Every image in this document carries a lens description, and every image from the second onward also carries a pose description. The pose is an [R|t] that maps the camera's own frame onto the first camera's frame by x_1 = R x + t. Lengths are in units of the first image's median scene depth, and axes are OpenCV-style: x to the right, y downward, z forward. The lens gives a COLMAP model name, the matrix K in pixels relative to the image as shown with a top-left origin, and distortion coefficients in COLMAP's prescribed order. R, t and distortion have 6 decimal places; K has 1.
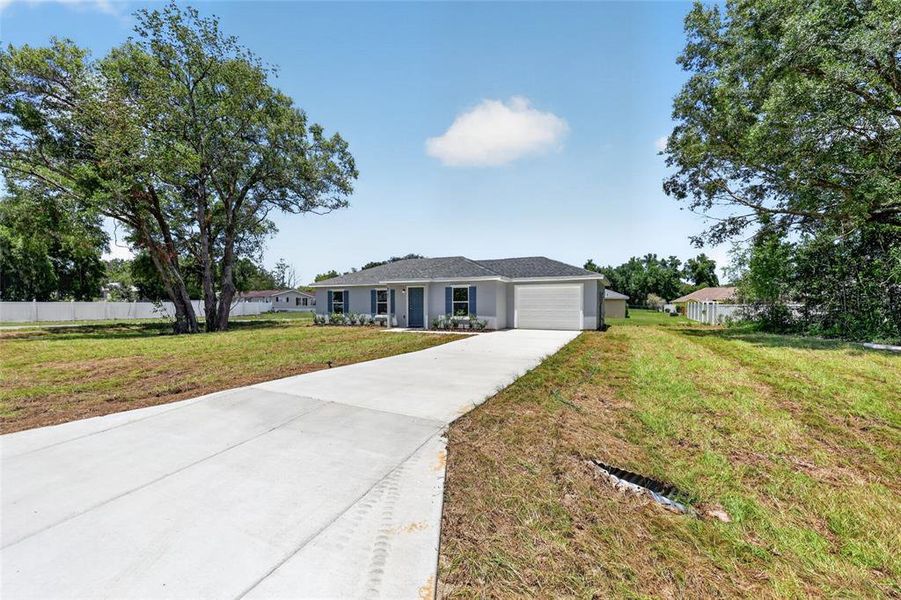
lens RADIAL K [[365.2, 0, 445.5], [0, 365.2, 299.8], [0, 0, 1]] dist [0.001865, 0.000011]
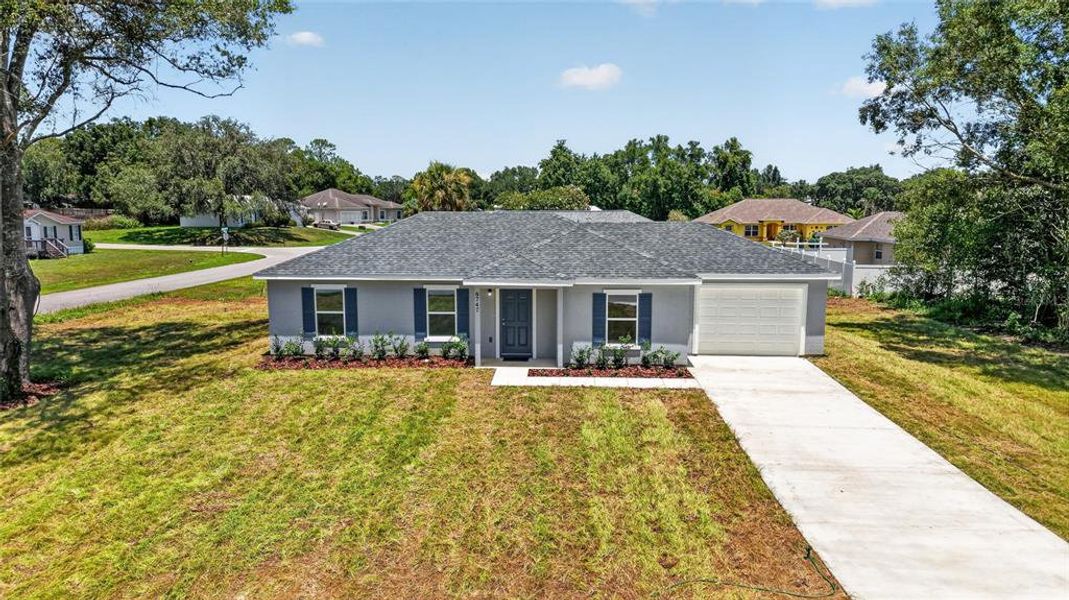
lens RADIAL K [[725.7, 0, 534.5], [0, 725.7, 300.0], [0, 0, 1]] dist [0.038219, -0.000481]
pose [[0.911349, -0.055862, 0.407826, -0.444579], [-0.005804, 0.988907, 0.148425, -0.155571], [-0.411594, -0.137634, 0.900915, 0.019696]]
